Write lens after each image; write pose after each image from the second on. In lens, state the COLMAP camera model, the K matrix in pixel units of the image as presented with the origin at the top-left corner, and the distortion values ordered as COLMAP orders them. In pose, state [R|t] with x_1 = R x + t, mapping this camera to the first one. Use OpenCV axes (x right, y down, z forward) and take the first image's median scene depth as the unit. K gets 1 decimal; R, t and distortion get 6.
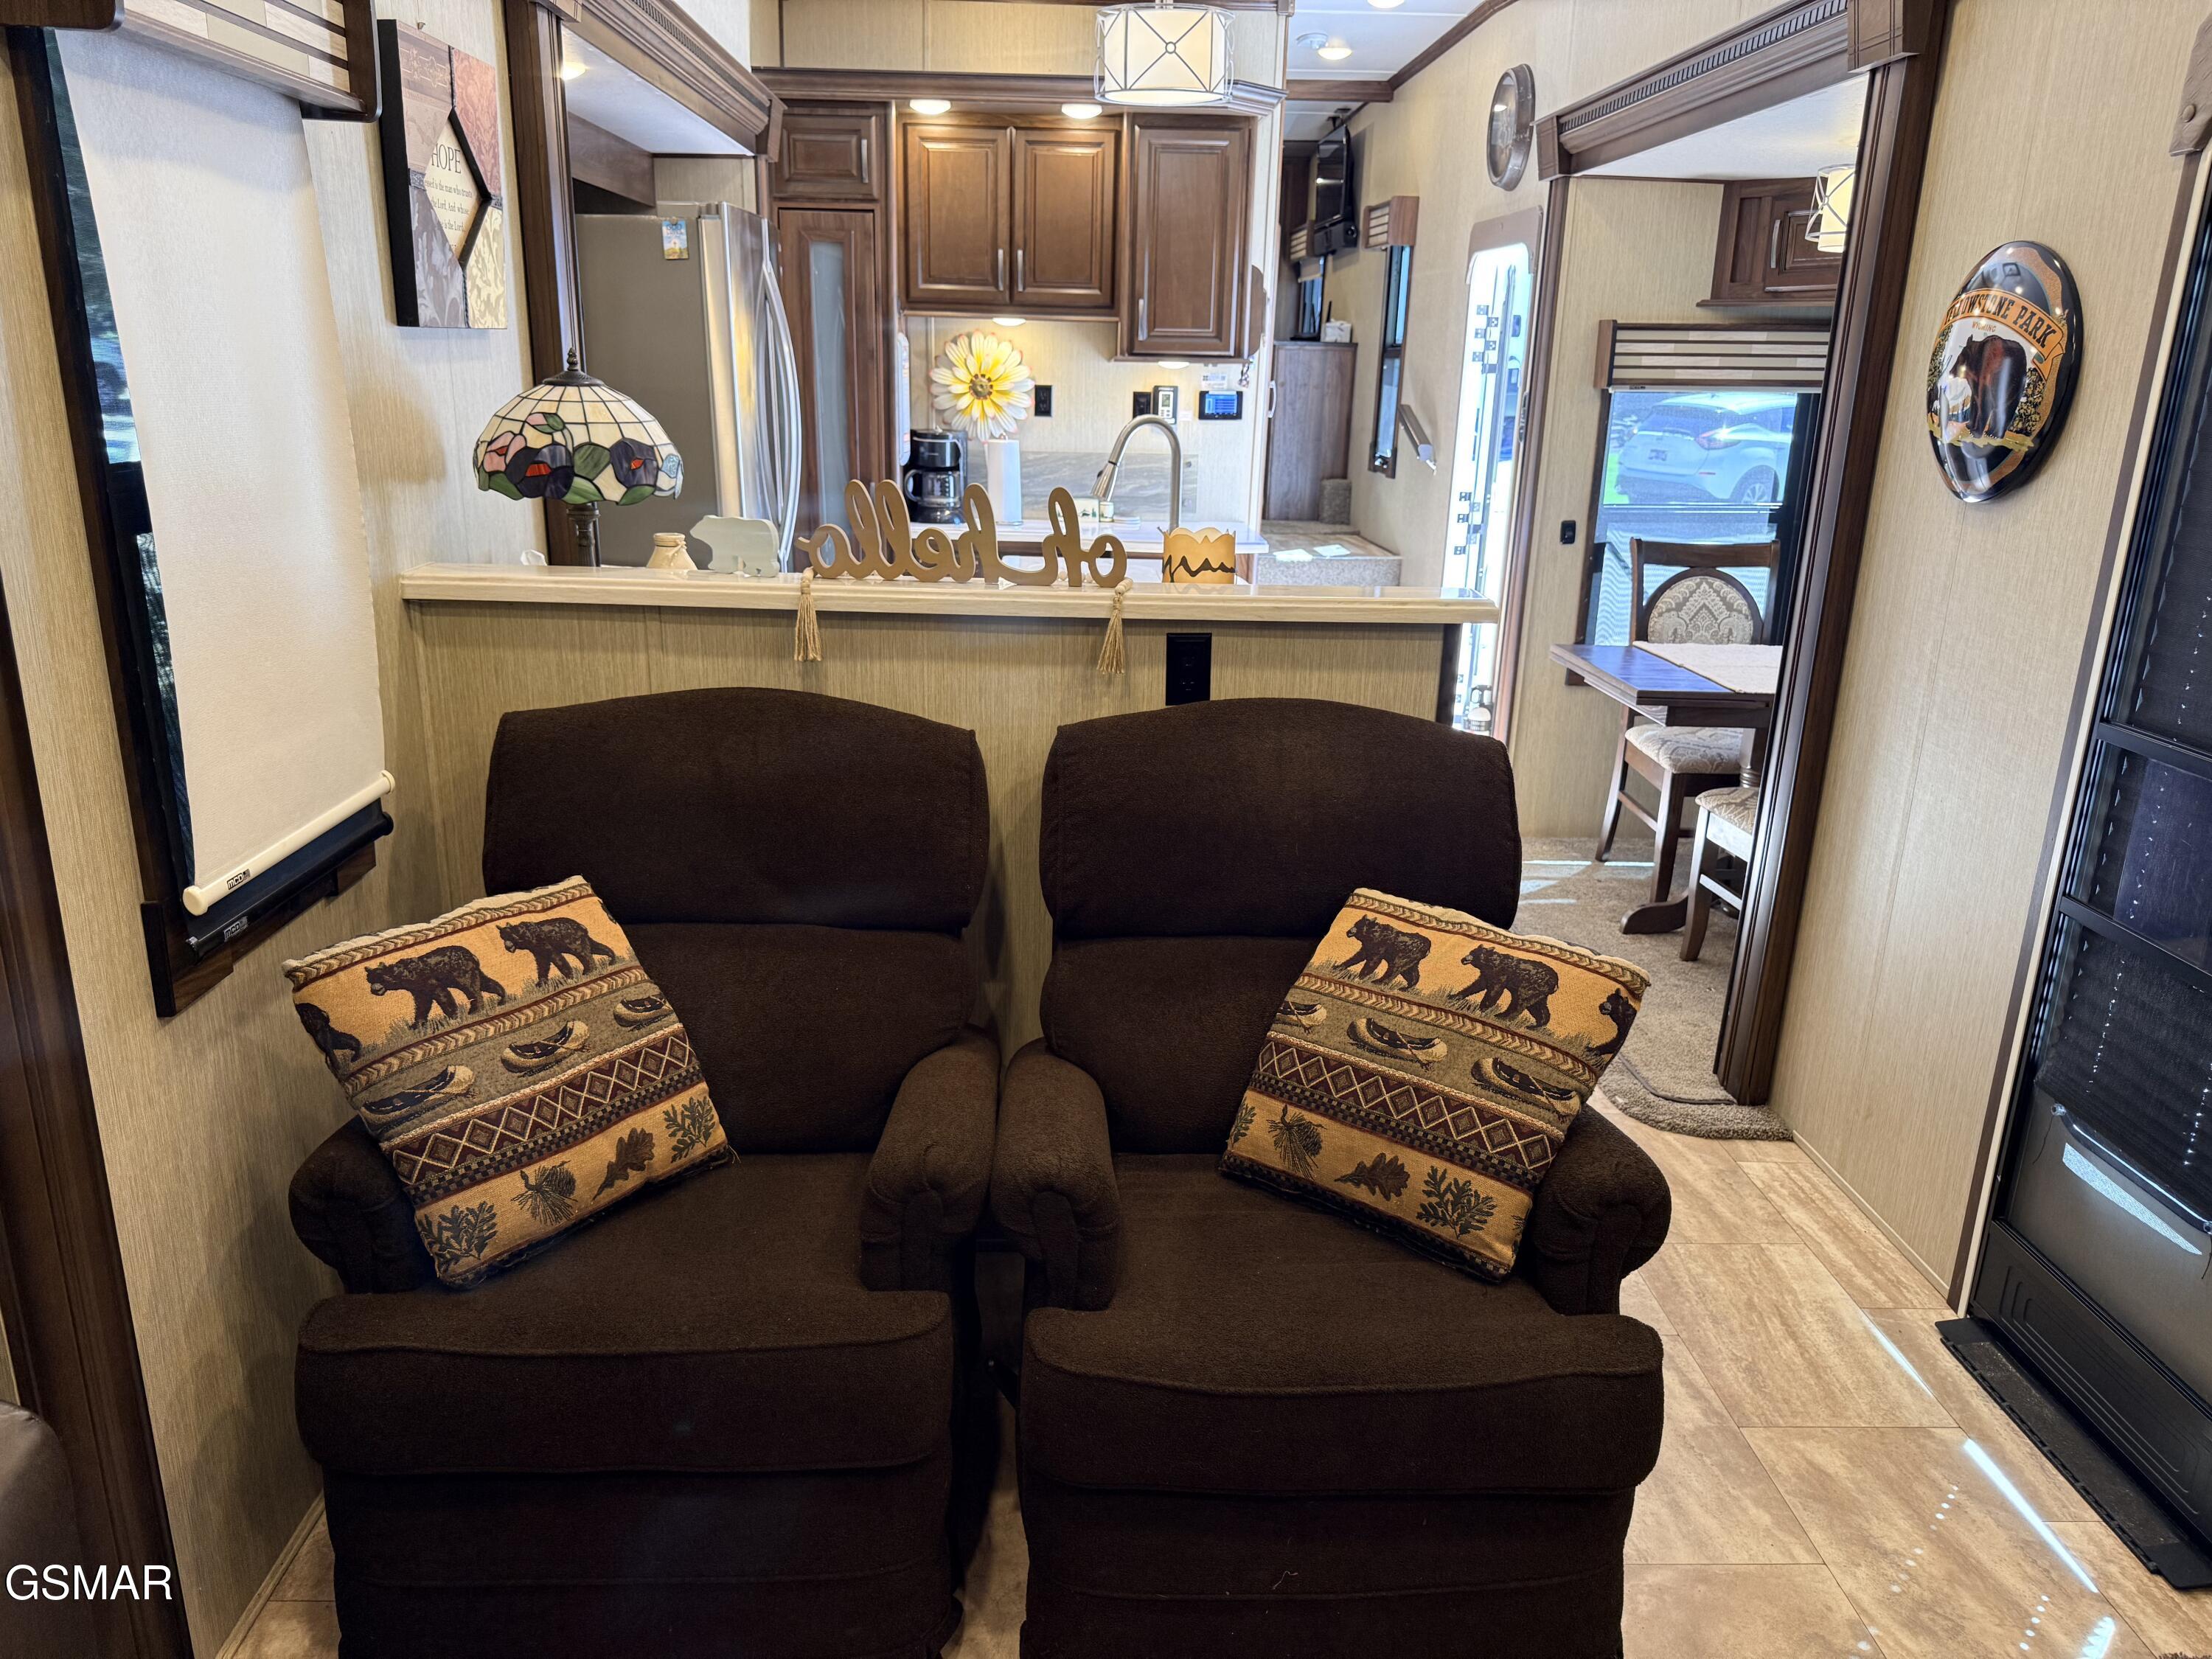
lens RADIAL K [[1614.0, 0, 1133.7], [0, 1614.0, 877.1], [0, 0, 1]] dist [0.025404, -0.023787]
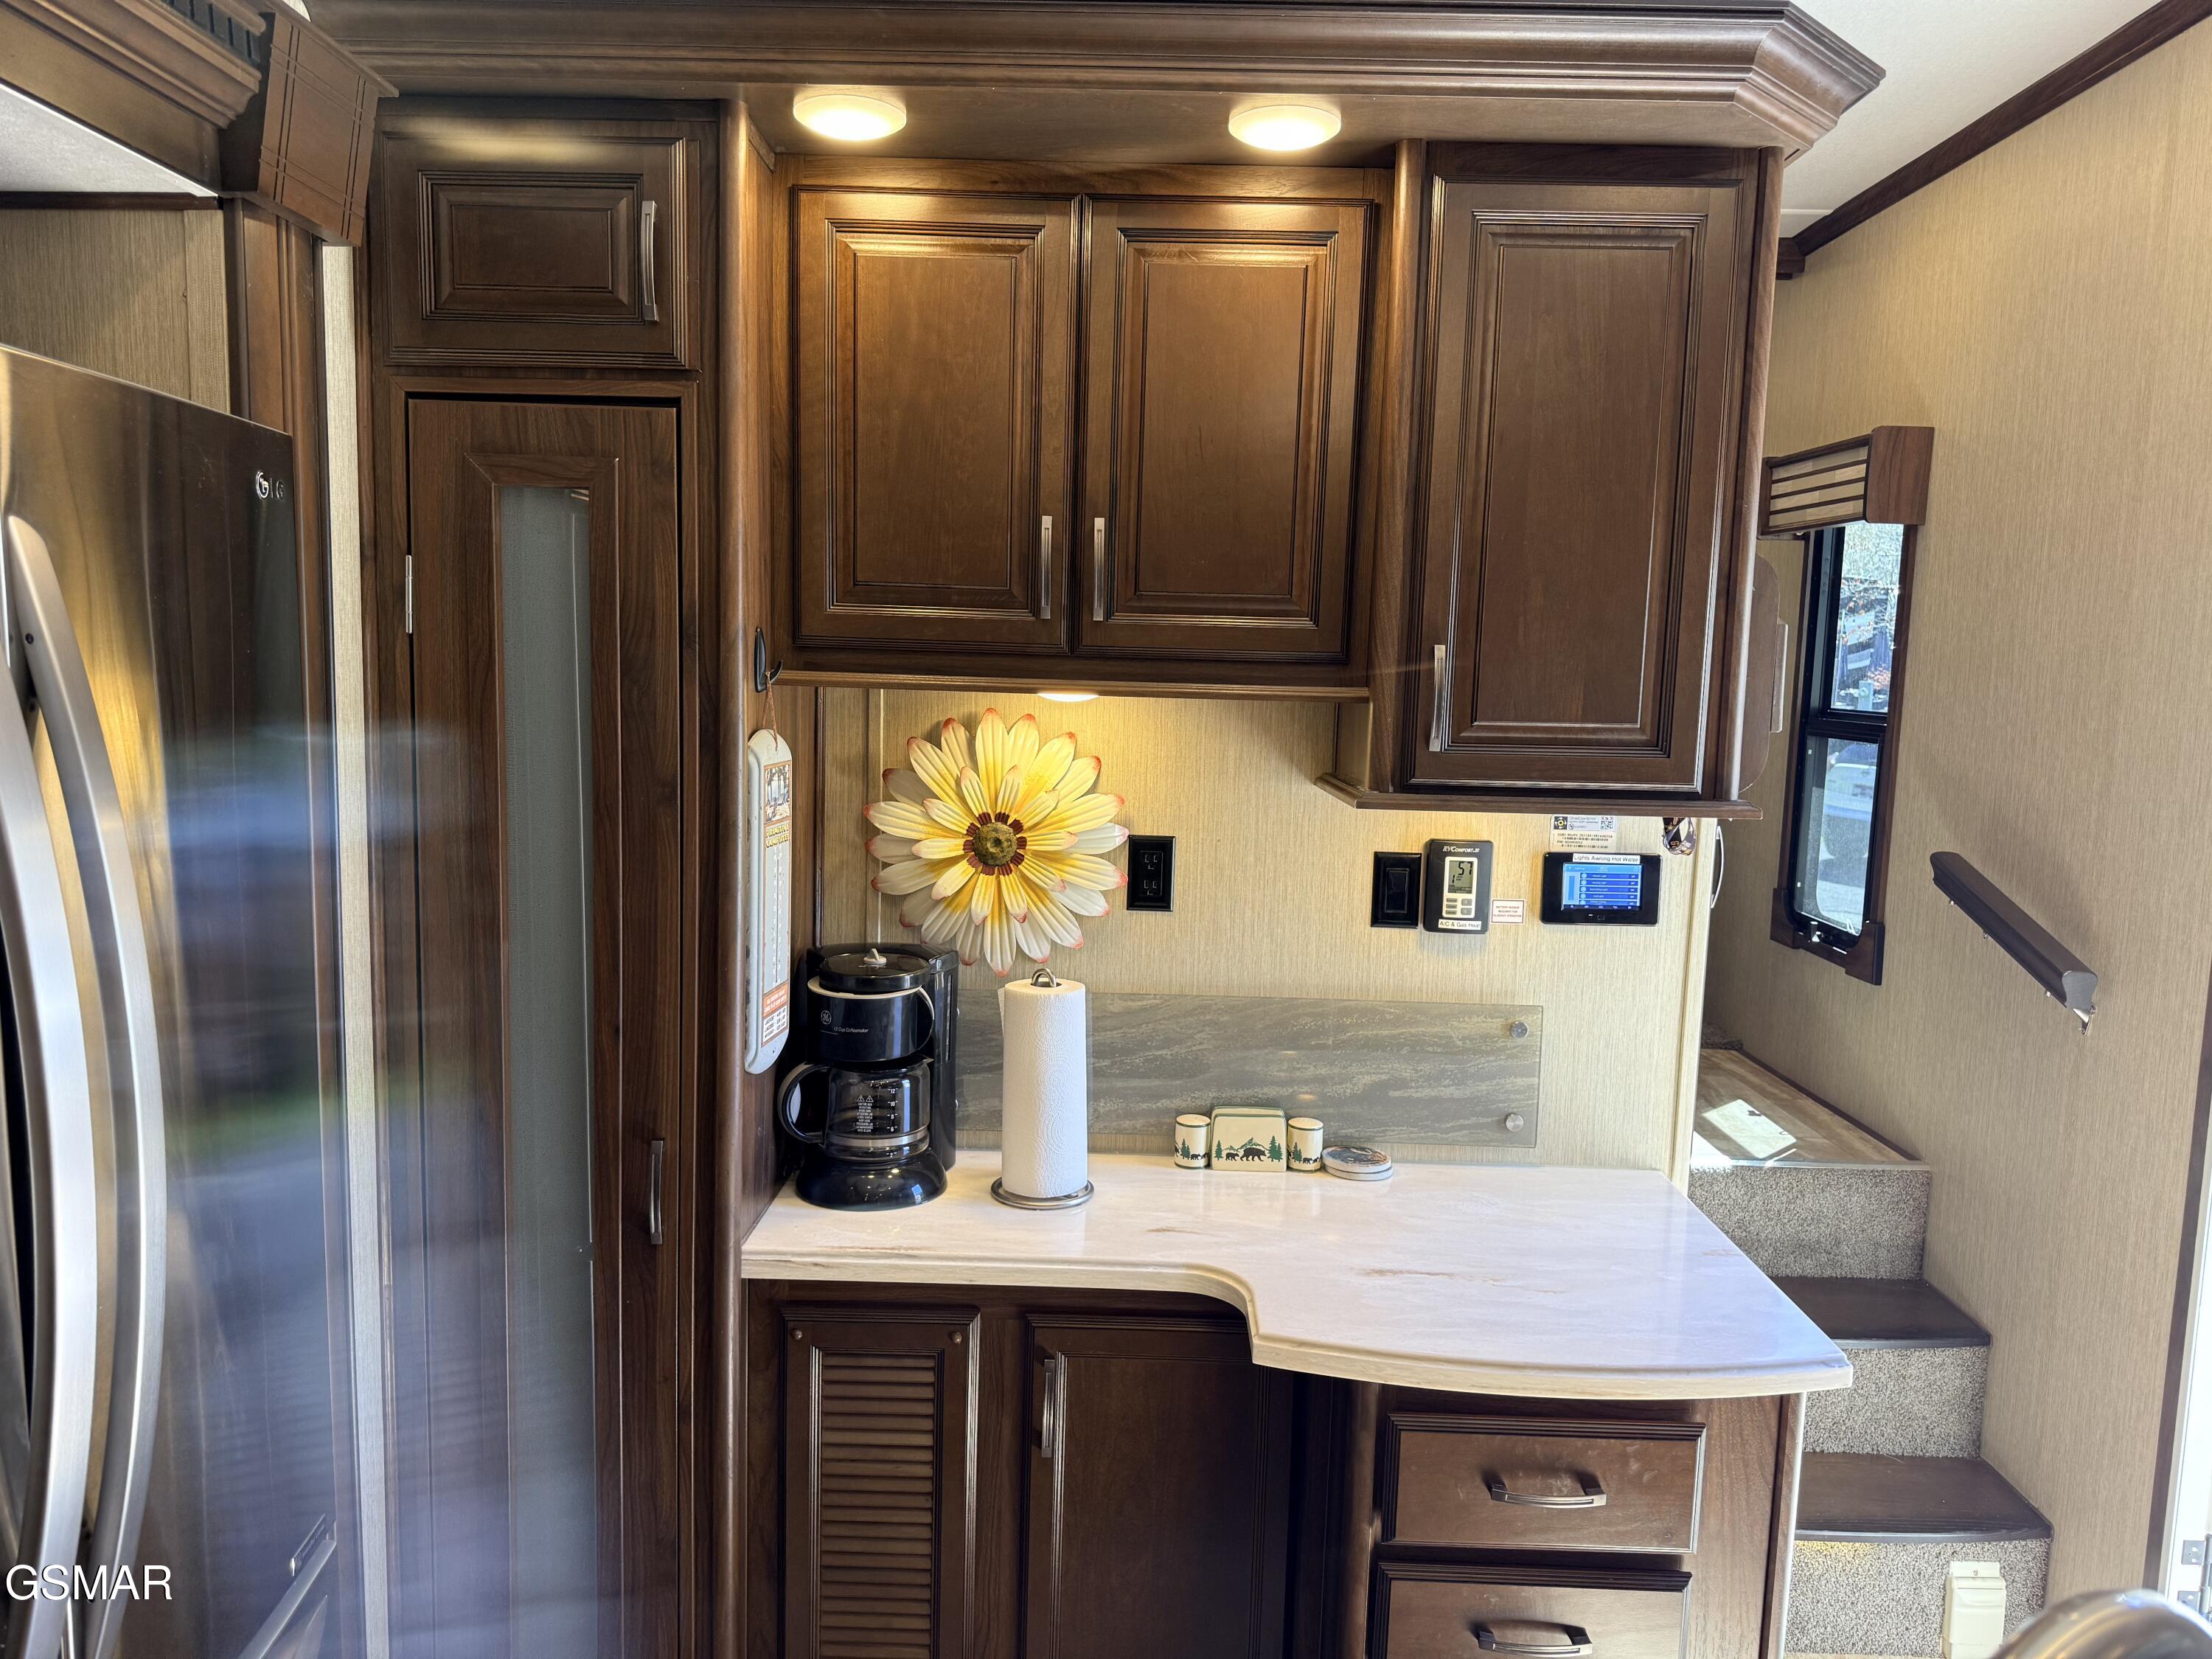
lens RADIAL K [[1614.0, 0, 1099.9], [0, 1614.0, 844.8], [0, 0, 1]] dist [0.025404, -0.023787]
pose [[0.996963, 0.012739, -0.076824, -0.039043], [-0.027571, 0.980368, -0.195239, -0.230568], [0.072829, 0.196764, 0.977742, 0.625325]]
